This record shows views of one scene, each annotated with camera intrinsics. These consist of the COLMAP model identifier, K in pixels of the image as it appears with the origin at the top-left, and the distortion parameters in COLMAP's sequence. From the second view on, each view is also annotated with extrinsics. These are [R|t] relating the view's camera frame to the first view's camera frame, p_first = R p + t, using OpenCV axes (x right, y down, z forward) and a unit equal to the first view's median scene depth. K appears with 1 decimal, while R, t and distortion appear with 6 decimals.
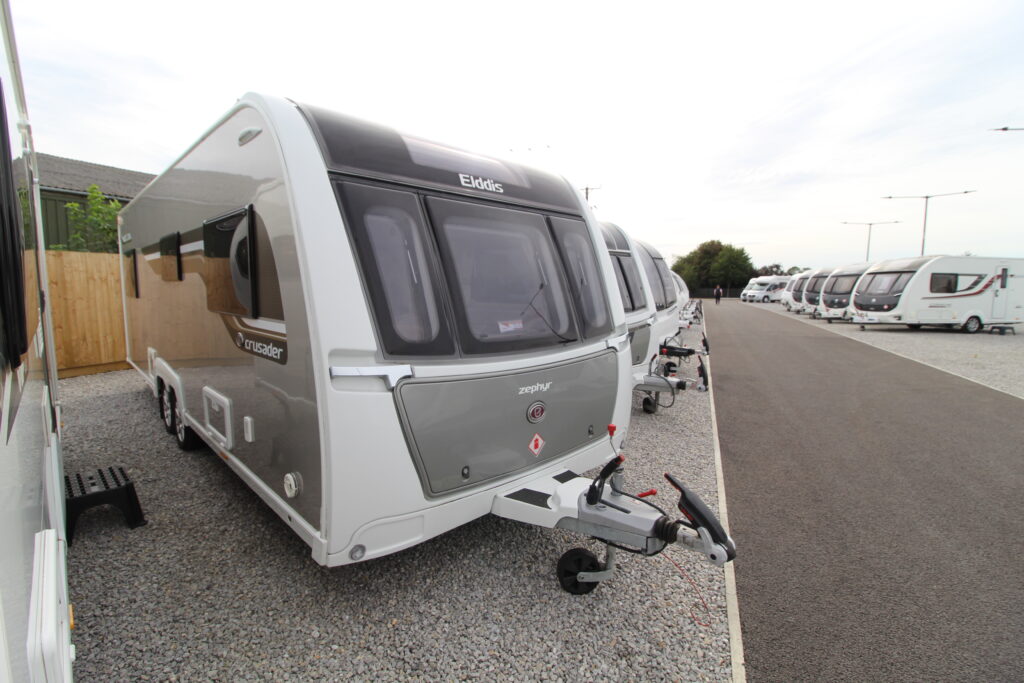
lens RADIAL K [[476.3, 0, 515.1], [0, 476.3, 335.9], [0, 0, 1]] dist [-0.000420, -0.012810]
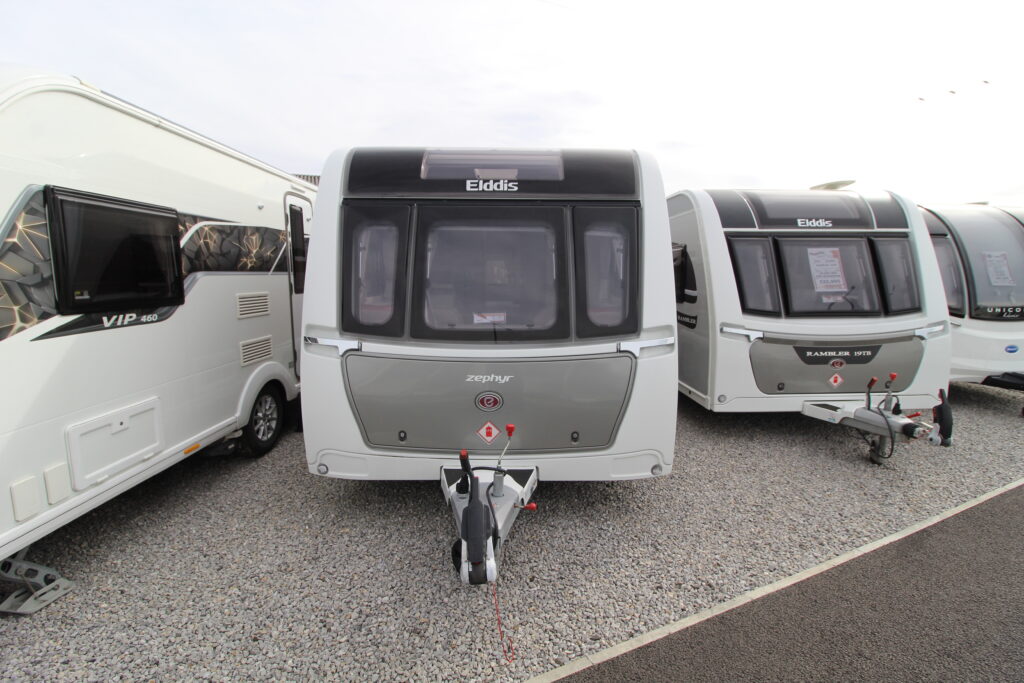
lens RADIAL K [[476.3, 0, 515.1], [0, 476.3, 335.9], [0, 0, 1]] dist [-0.000420, -0.012810]
pose [[0.719510, 0.082668, -0.689544, 0.760831], [-0.072846, 0.996397, 0.043443, -0.031680], [0.690651, 0.018973, 0.722939, 0.269569]]
